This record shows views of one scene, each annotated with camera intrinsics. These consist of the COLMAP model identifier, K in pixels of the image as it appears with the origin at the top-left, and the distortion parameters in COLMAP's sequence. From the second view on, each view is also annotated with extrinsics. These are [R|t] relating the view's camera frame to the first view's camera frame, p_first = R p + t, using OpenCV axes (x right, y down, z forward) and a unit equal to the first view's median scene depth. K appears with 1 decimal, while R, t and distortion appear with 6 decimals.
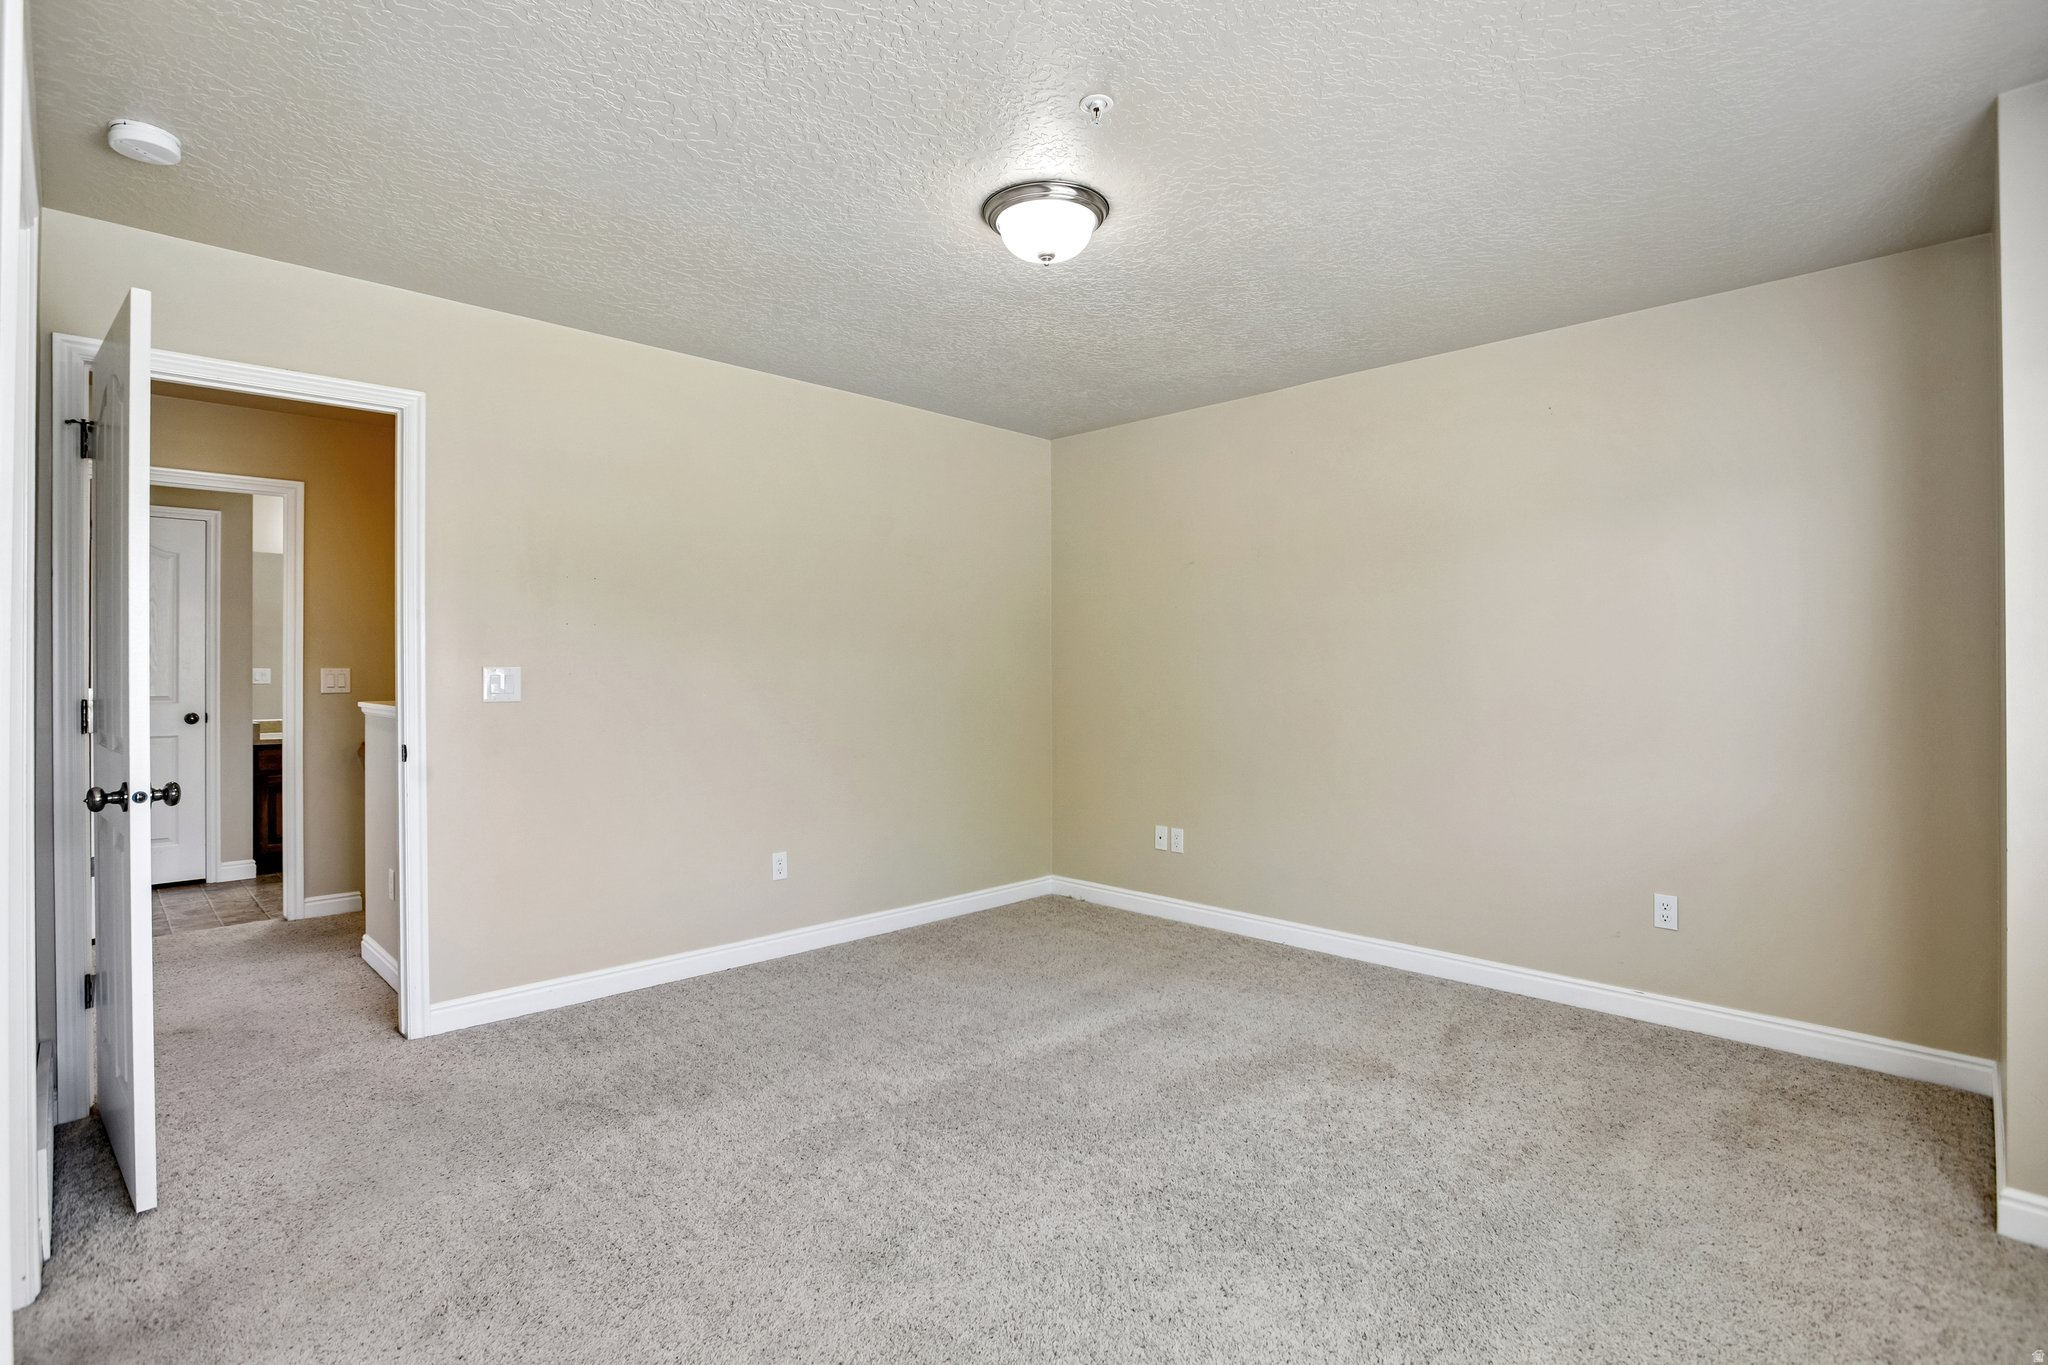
lens RADIAL K [[969.6, 0, 1023.1], [0, 969.6, 678.1], [0, 0, 1]] dist [-0.055617, 0.024502]
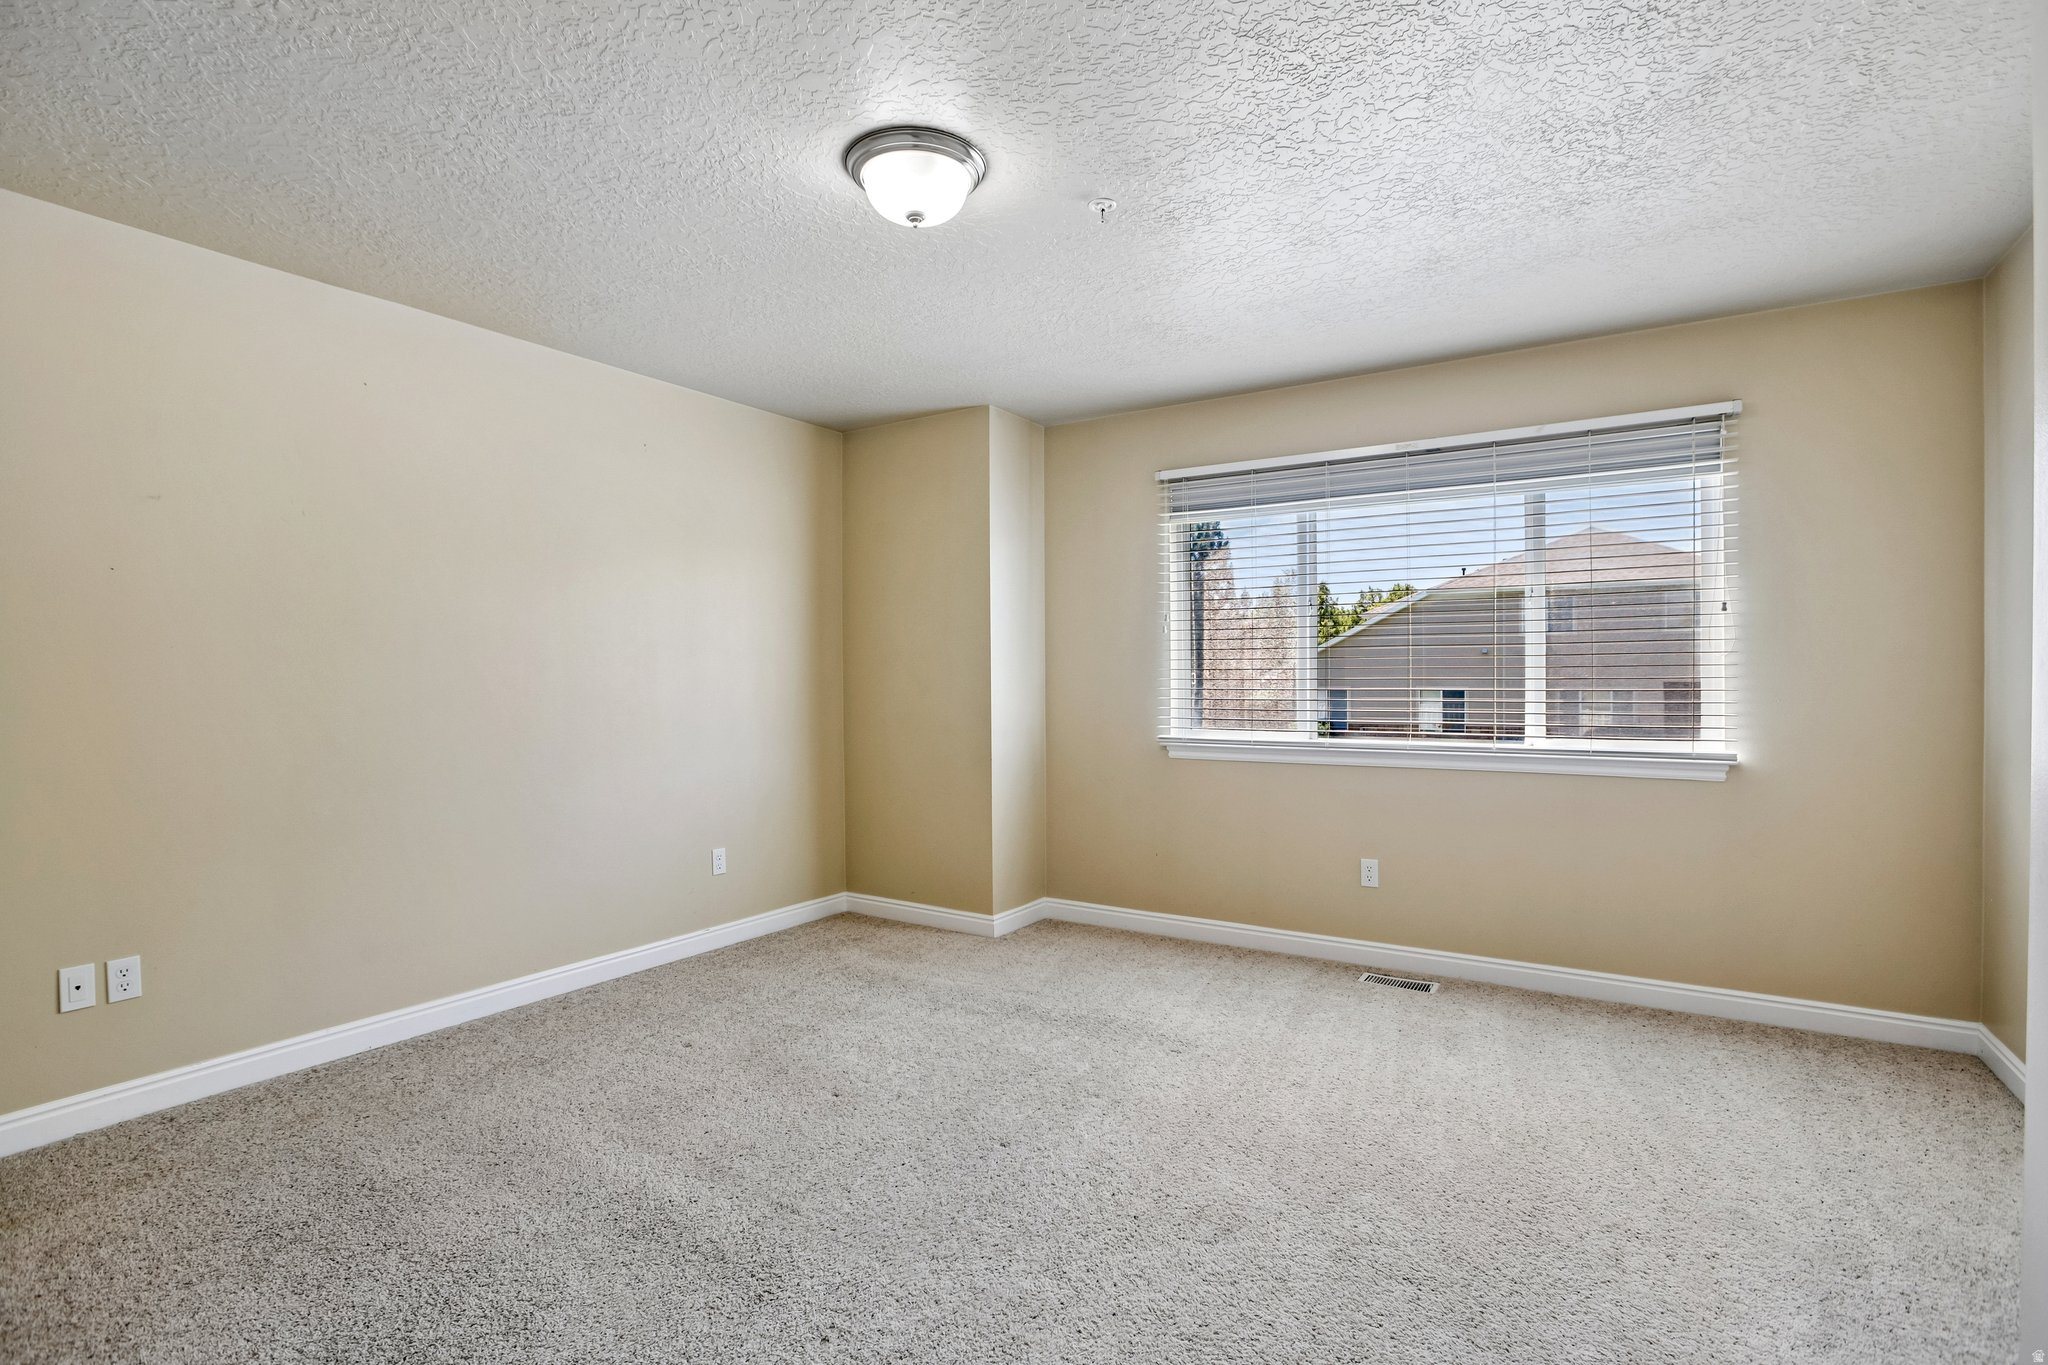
lens RADIAL K [[969.6, 0, 1023.1], [0, 969.6, 678.1], [0, 0, 1]] dist [-0.055617, 0.024502]
pose [[-0.221682, -0.000762, 0.975119, -0.686656], [0.009379, 0.999952, 0.002914, -0.002944], [-0.975074, 0.009792, -0.221664, 0.867226]]
